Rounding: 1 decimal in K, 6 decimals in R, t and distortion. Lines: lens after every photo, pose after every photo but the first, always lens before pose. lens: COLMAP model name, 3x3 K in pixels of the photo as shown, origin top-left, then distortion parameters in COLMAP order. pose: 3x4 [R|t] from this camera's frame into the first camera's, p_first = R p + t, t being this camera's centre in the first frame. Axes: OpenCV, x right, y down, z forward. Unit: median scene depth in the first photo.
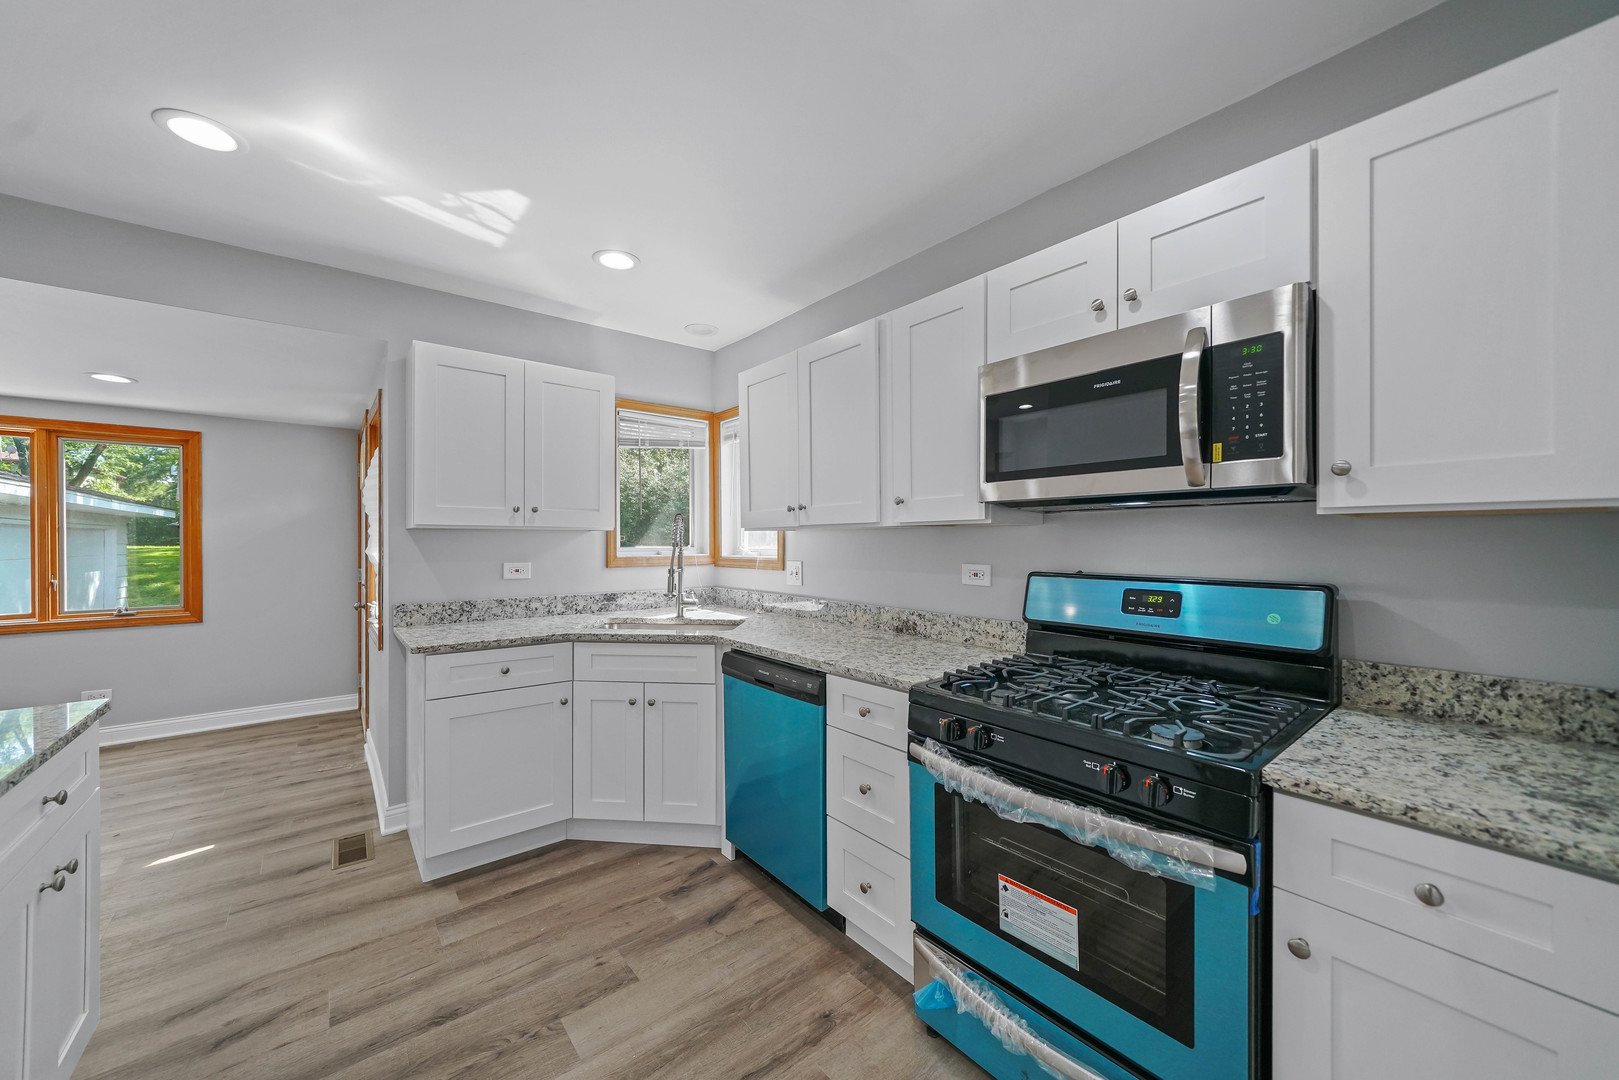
lens RADIAL K [[610.3, 0, 805.1], [0, 610.3, 547.3], [0, 0, 1]] dist [-0.000762, 0.000188]
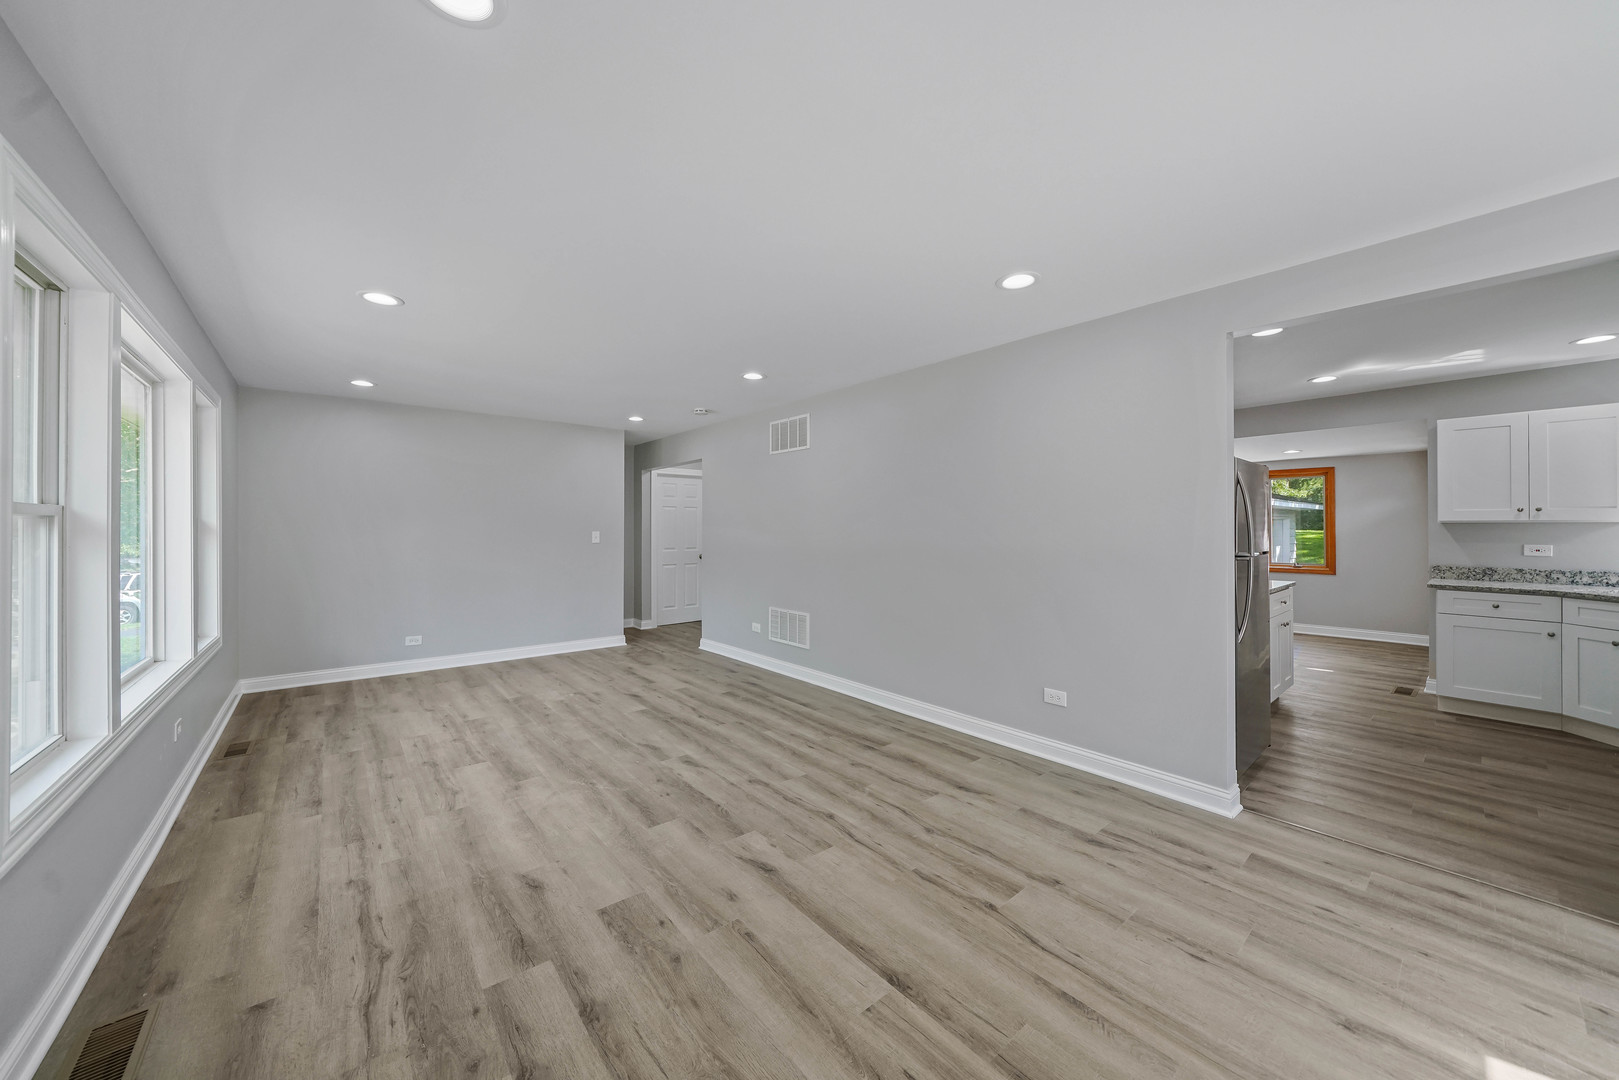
lens RADIAL K [[574.9, 0, 803.8], [0, 574.9, 525.9], [0, 0, 1]] dist [-0.012385, 0.004098]
pose [[0.023763, -0.003006, -0.999713, 1.071674], [-0.008958, 0.999955, -0.003220, -0.000128], [0.999677, 0.009032, 0.023735, -0.992077]]
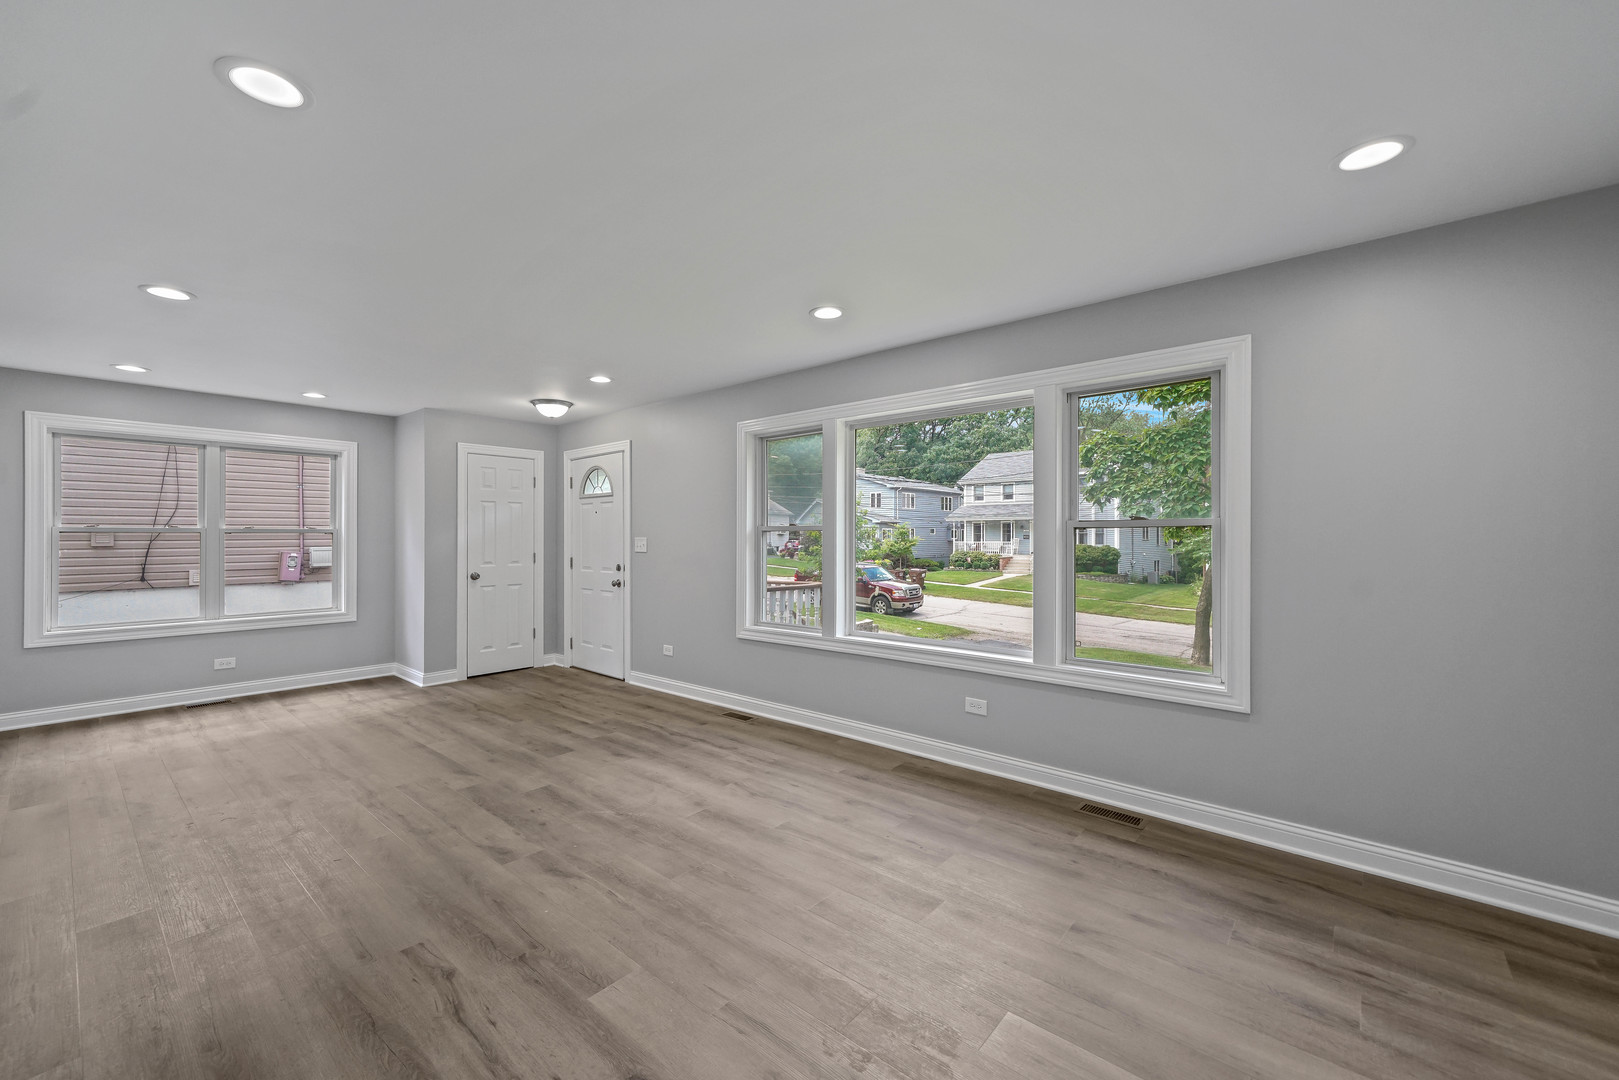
lens RADIAL K [[649.1, 0, 803.8], [0, 649.1, 535.3], [0, 0, 1]] dist [-0.000848, -0.000090]
pose [[-0.181549, 0.006239, 0.983362, -1.516014], [0.011517, 0.999925, -0.004218, 0.016885], [-0.983315, 0.010560, -0.181607, -1.546365]]
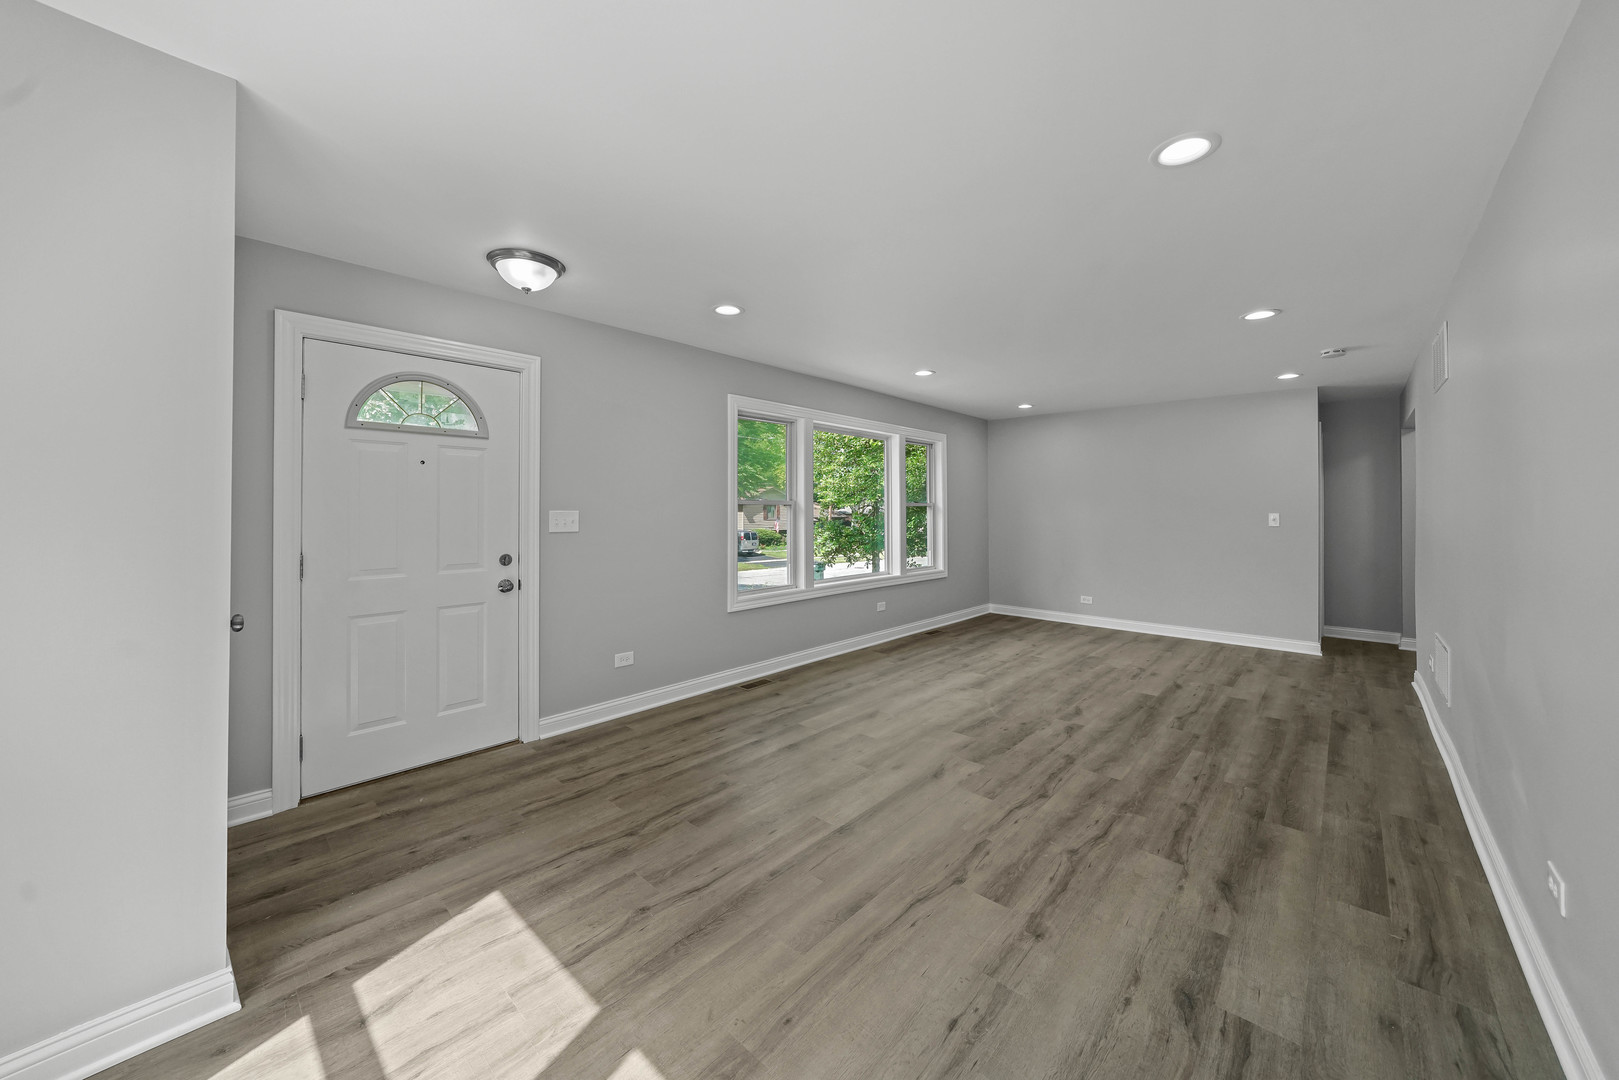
lens RADIAL K [[594.0, 0, 800.6], [0, 594.0, 503.3], [0, 0, 1]] dist [-0.009203, 0.000040]
pose [[-0.989001, -0.001109, -0.147903, 0.596331], [-0.000776, 0.999997, -0.002311, -0.005533], [0.147905, -0.002171, -0.988999, 0.153118]]
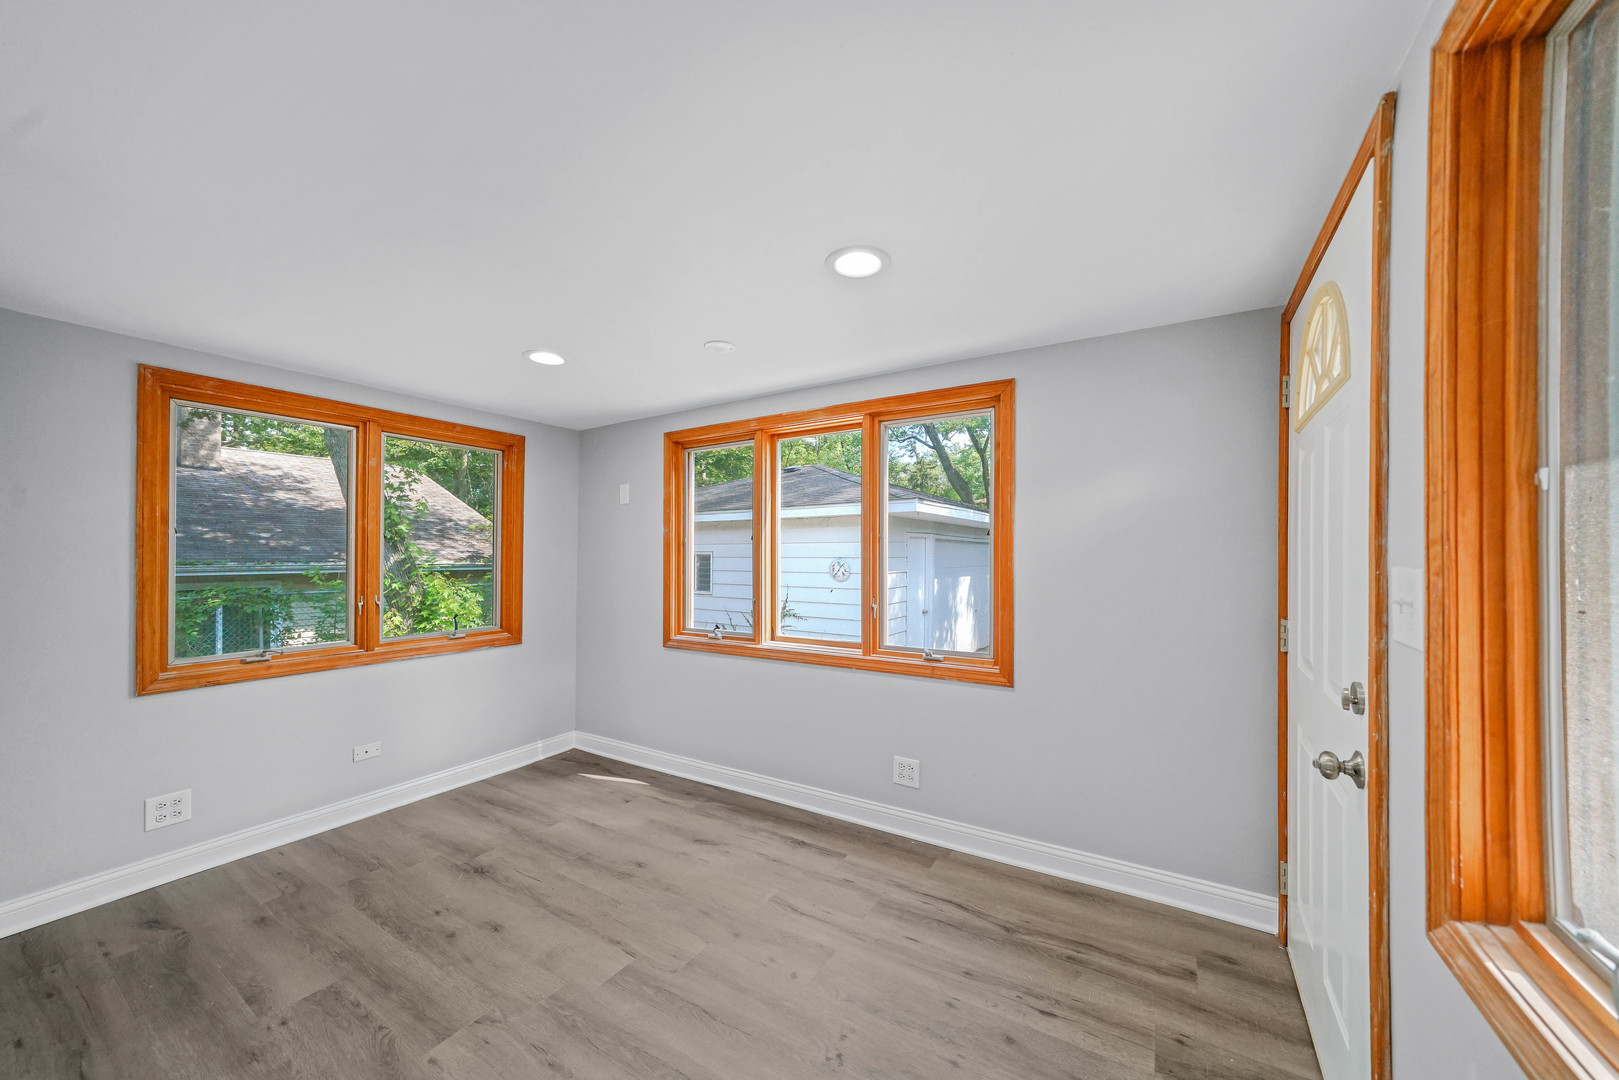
lens RADIAL K [[570.7, 0, 815.7], [0, 570.7, 554.8], [0, 0, 1]] dist [0.008758, 0.000278]
pose [[0.338957, 0.004431, -0.940791, -0.873538], [-0.007801, 0.999968, 0.001899, -0.016814], [0.940770, 0.006695, 0.338981, 1.048102]]
